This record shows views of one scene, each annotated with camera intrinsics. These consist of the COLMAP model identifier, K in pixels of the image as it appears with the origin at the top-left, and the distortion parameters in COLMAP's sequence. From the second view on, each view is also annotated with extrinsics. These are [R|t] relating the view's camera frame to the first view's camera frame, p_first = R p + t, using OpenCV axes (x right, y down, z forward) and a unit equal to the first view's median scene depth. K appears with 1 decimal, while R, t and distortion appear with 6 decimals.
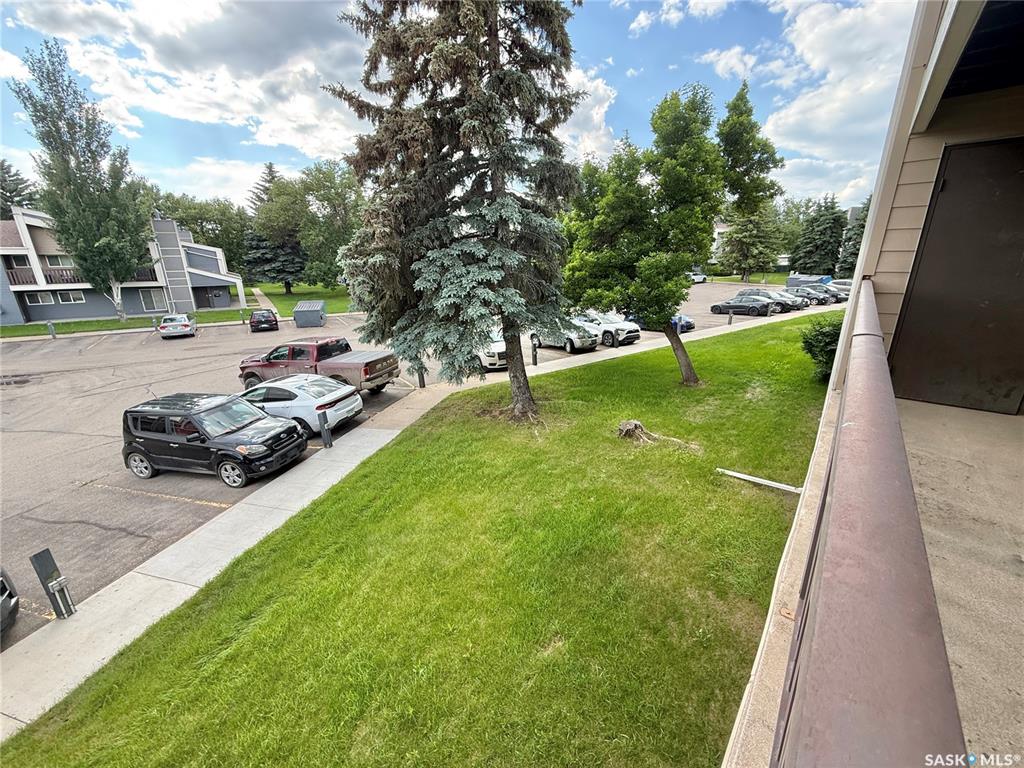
lens RADIAL K [[406.7, 0, 514.9], [0, 406.7, 385.3], [0, 0, 1]] dist [0.003037, -0.000296]
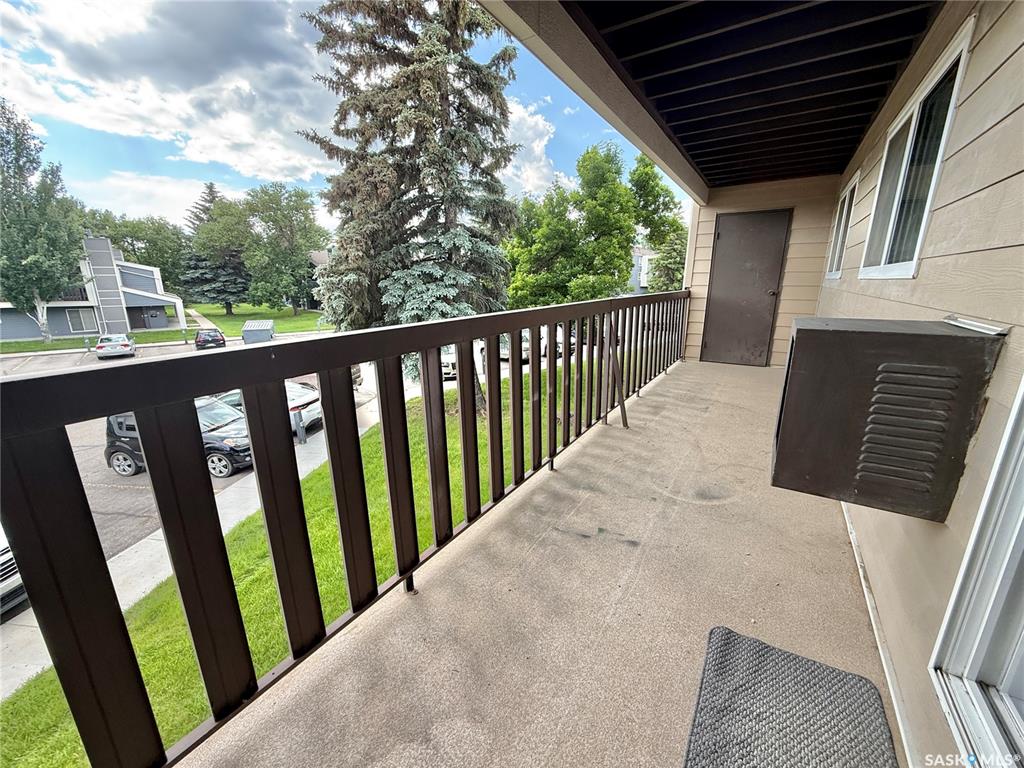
lens RADIAL K [[406.7, 0, 514.3], [0, 406.7, 388.4], [0, 0, 1]] dist [0.003037, -0.000296]
pose [[0.992413, -0.023967, 0.120593, -0.009666], [0.029448, 0.998603, -0.043875, 0.051151], [-0.119373, 0.047093, 0.991732, -0.142460]]
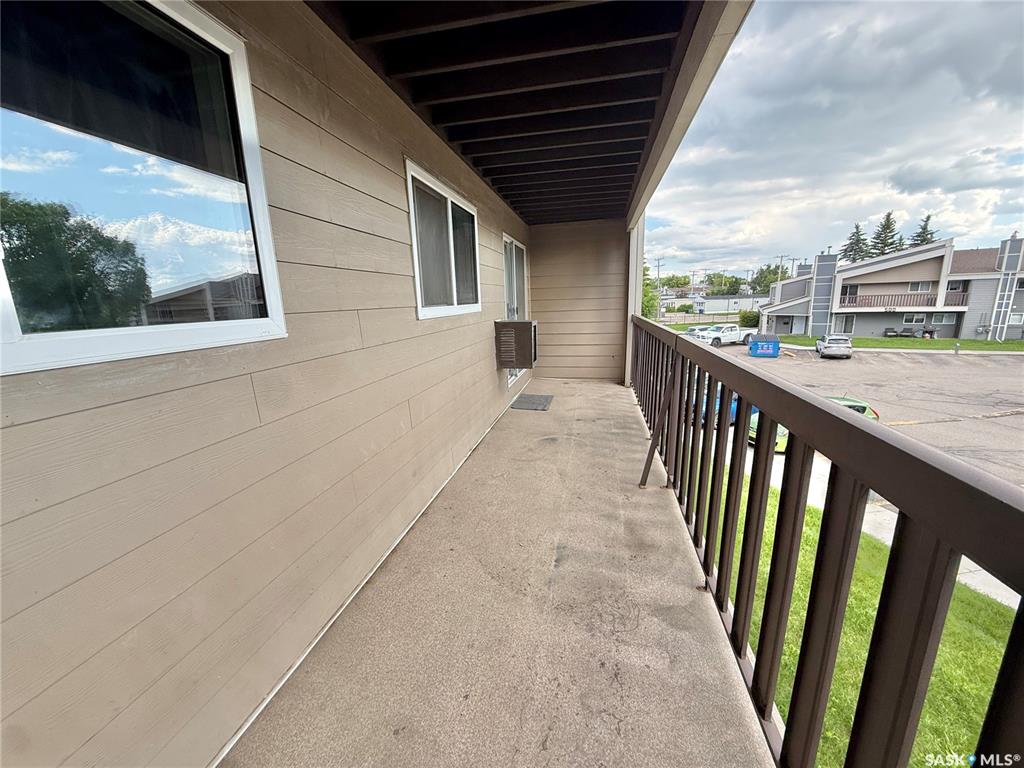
lens RADIAL K [[406.7, 0, 511.2], [0, 406.7, 389.6], [0, 0, 1]] dist [0.003037, -0.000296]
pose [[-0.886381, 0.137080, -0.442196, 0.825457], [-0.101970, 0.873892, 0.475305, -0.363502], [0.451587, 0.466392, -0.760623, 1.049147]]
